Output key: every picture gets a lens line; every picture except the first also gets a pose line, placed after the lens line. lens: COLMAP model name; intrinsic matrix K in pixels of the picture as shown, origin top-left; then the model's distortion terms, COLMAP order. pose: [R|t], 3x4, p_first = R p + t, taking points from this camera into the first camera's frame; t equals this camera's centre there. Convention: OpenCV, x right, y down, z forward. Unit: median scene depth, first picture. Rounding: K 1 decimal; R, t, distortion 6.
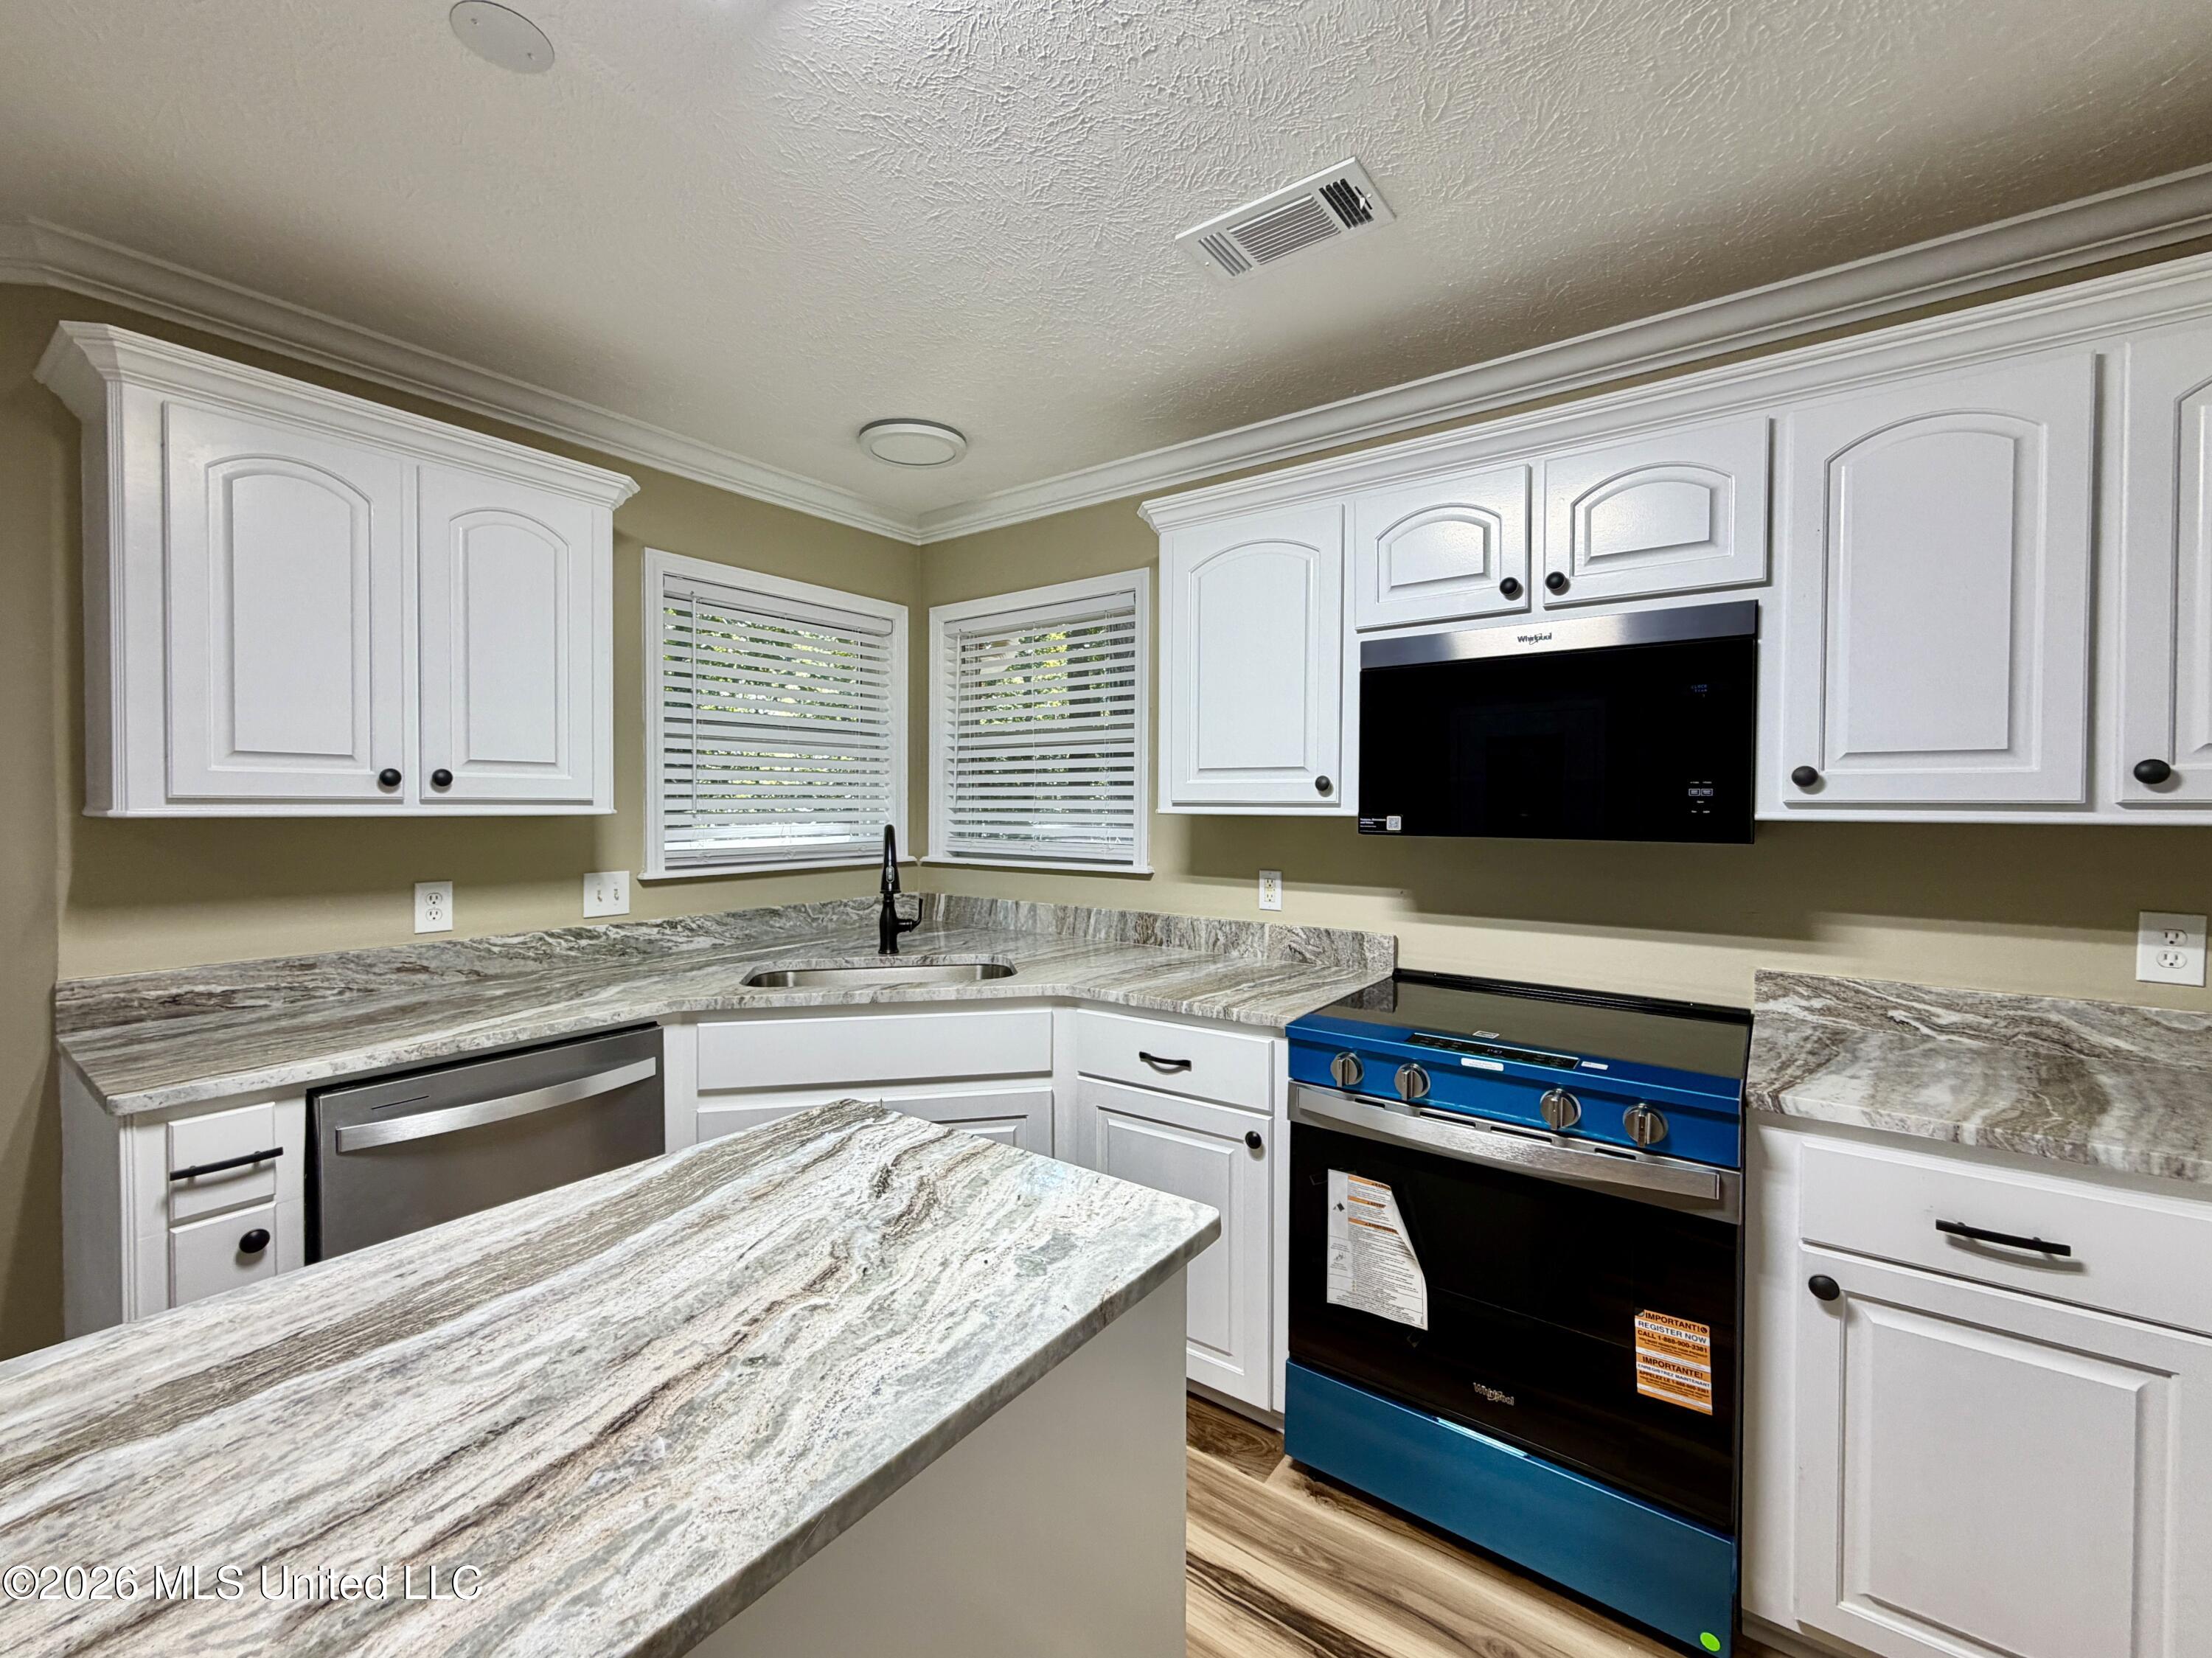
lens RADIAL K [[910.4, 0, 1103.2], [0, 910.4, 819.5], [0, 0, 1]] dist [0.000227, -0.000198]
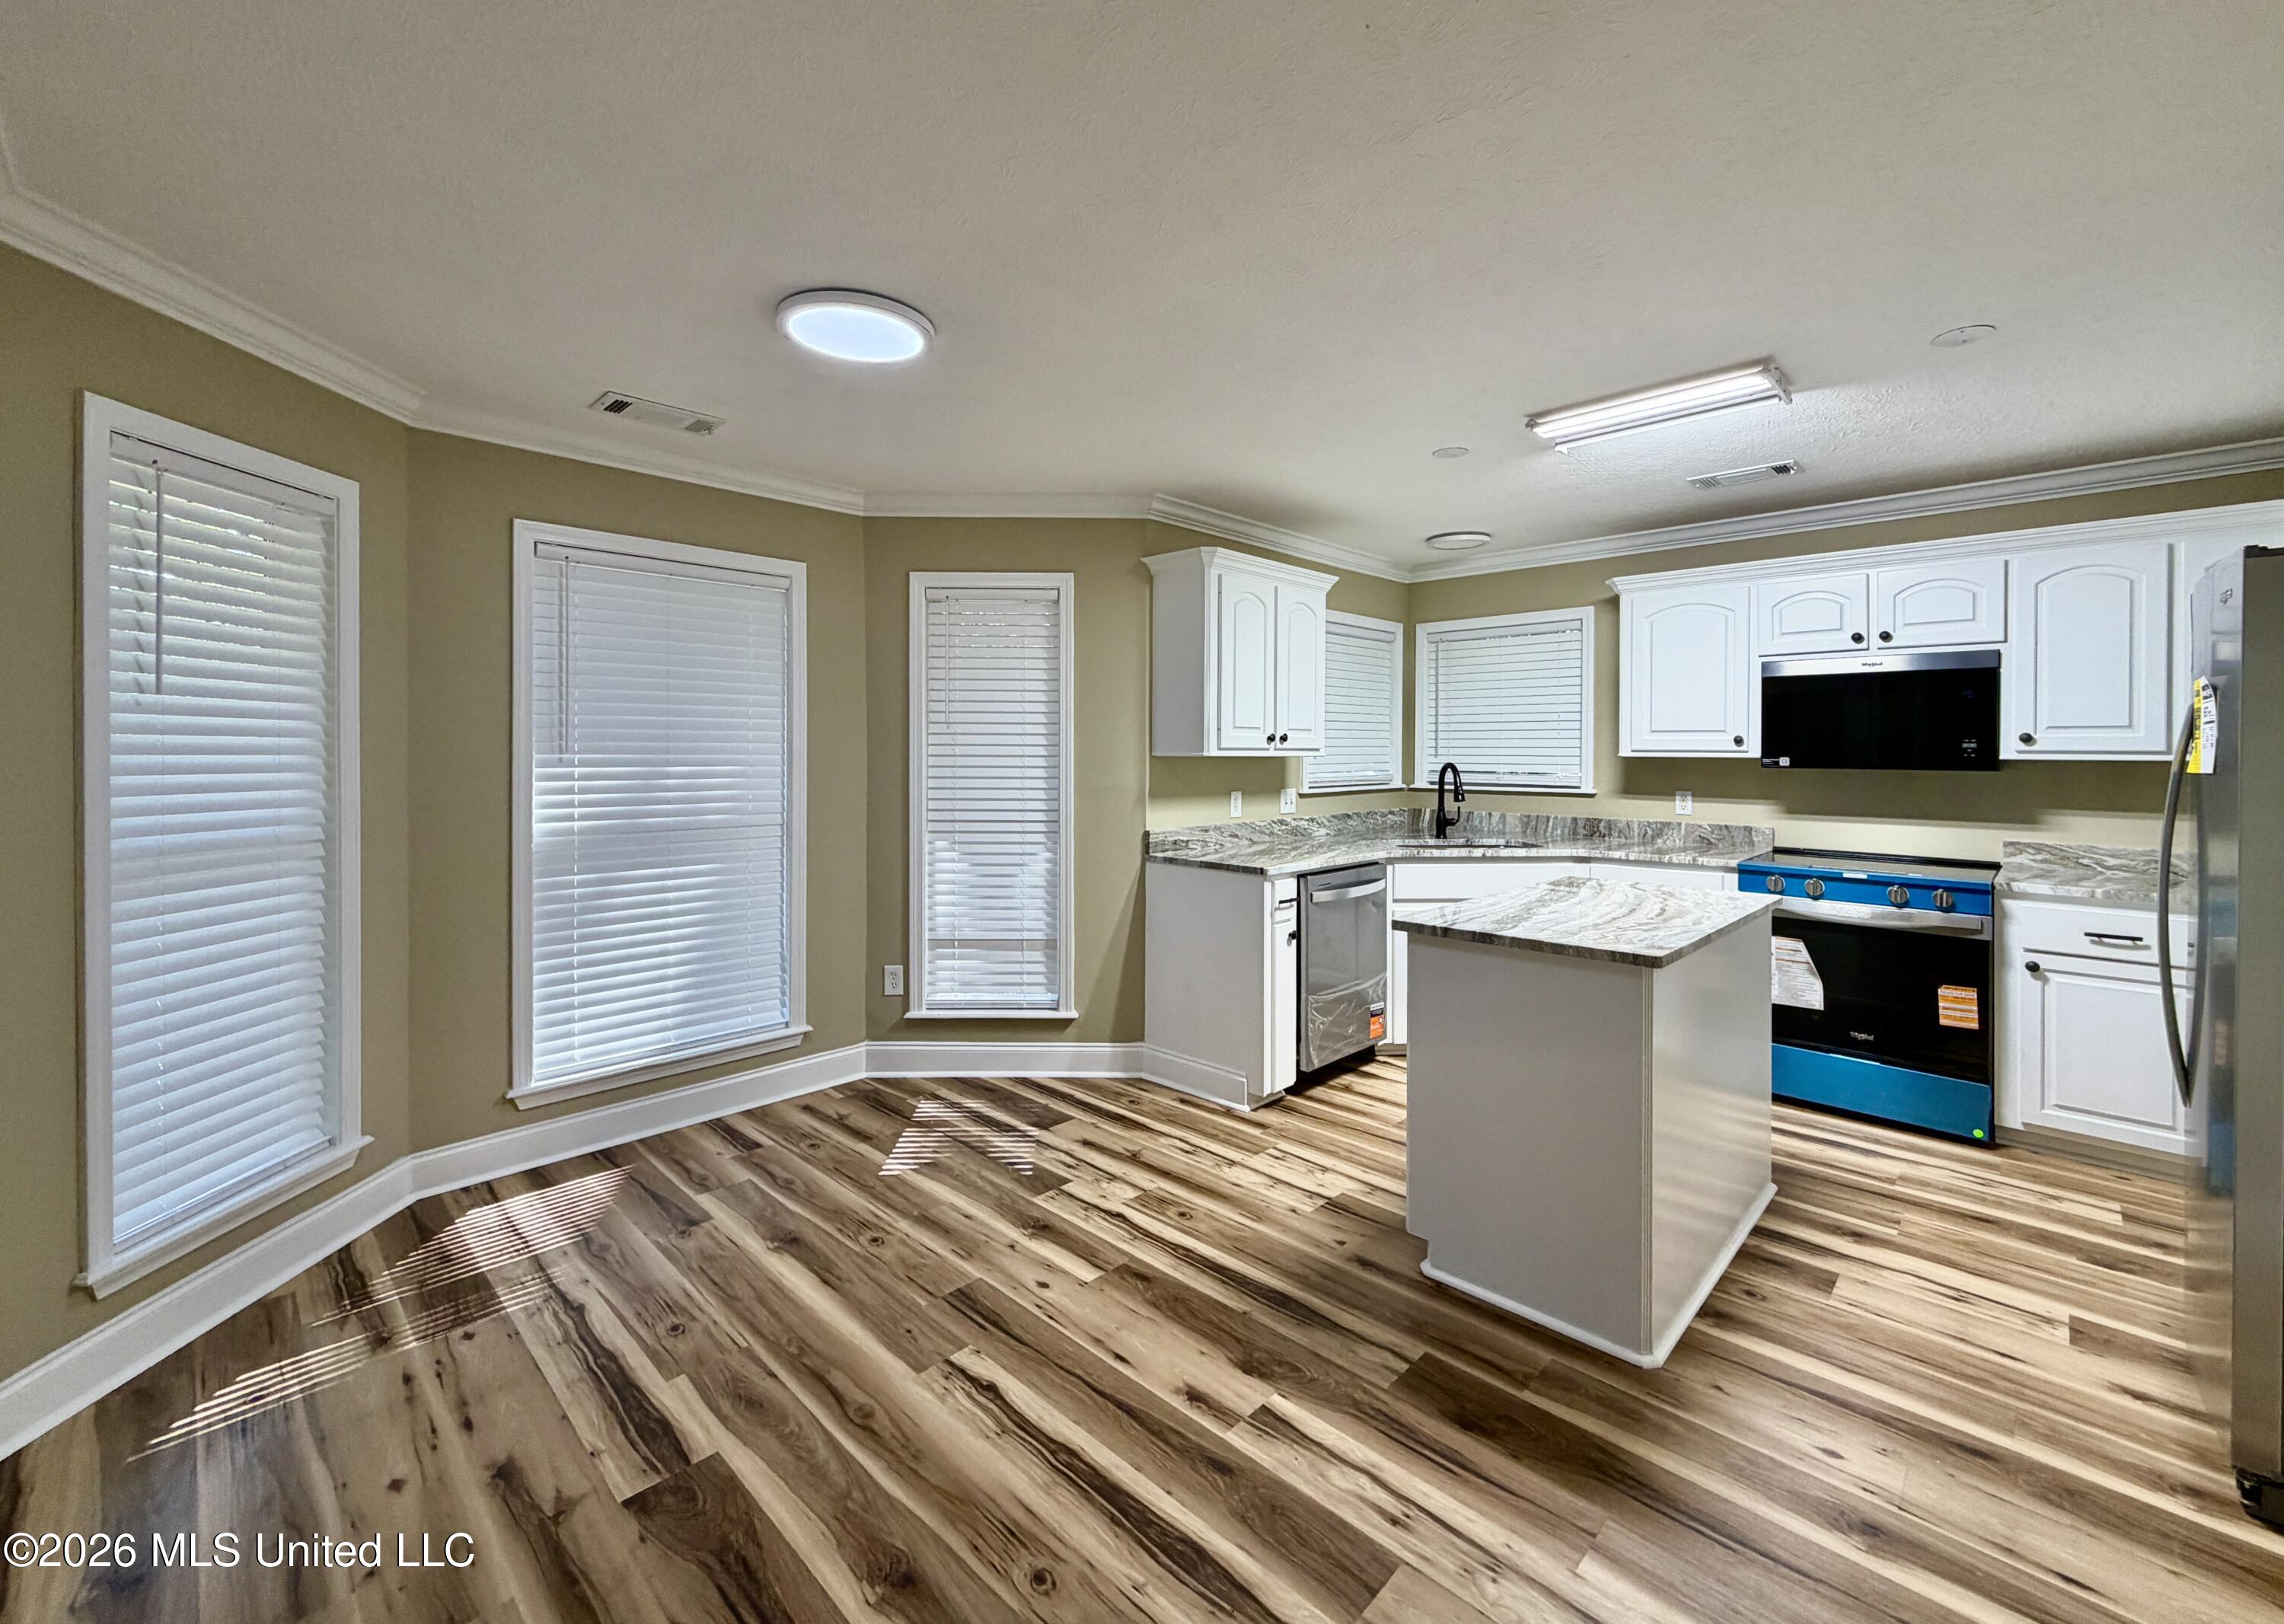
lens RADIAL K [[938.5, 0, 1151.3], [0, 938.5, 750.4], [0, 0, 1]] dist [-0.001058, 0.000378]
pose [[0.990653, 0.001373, -0.136396, -0.797627], [-0.003711, 0.999850, -0.016891, 0.021310], [0.136352, 0.017239, 0.990510, -1.216494]]
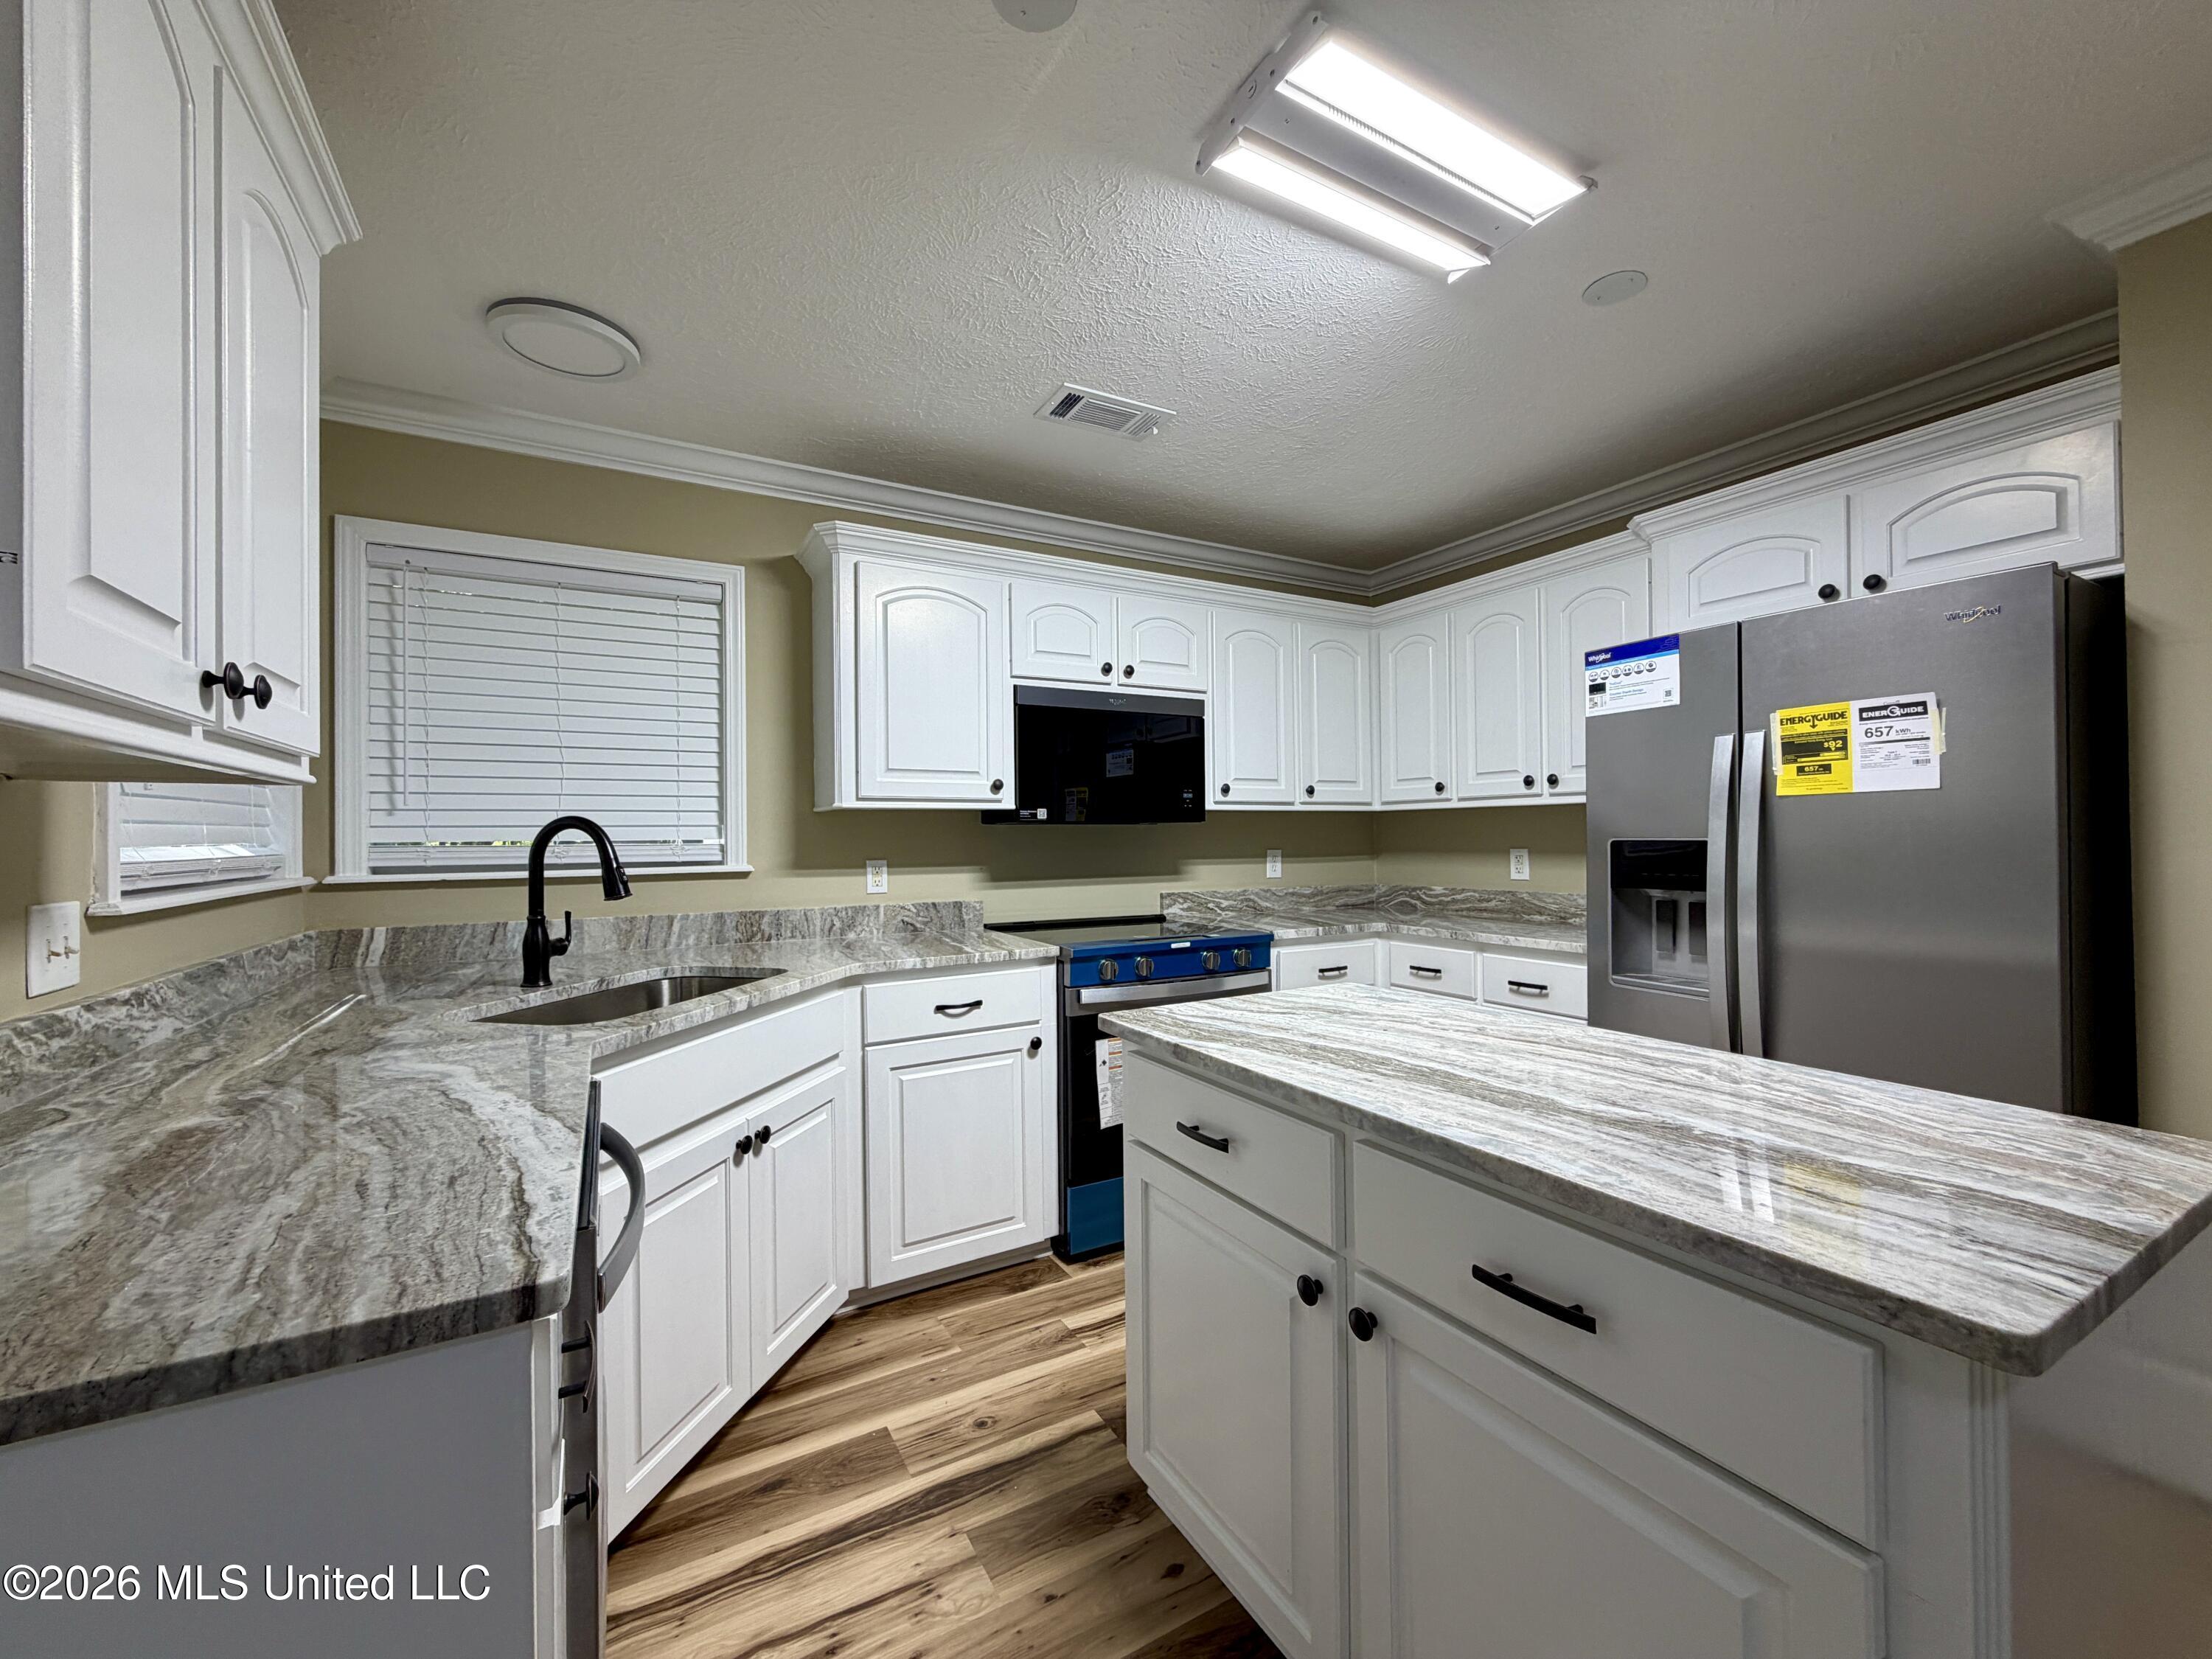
lens RADIAL K [[883.8, 0, 1100.1], [0, 883.8, 832.0], [0, 0, 1]] dist [-0.000682, 0.000401]
pose [[0.409616, -0.003696, 0.912251, -1.072856], [0.027629, 0.999583, -0.008356, 0.054971], [-0.911840, 0.028628, 0.409547, 0.393603]]
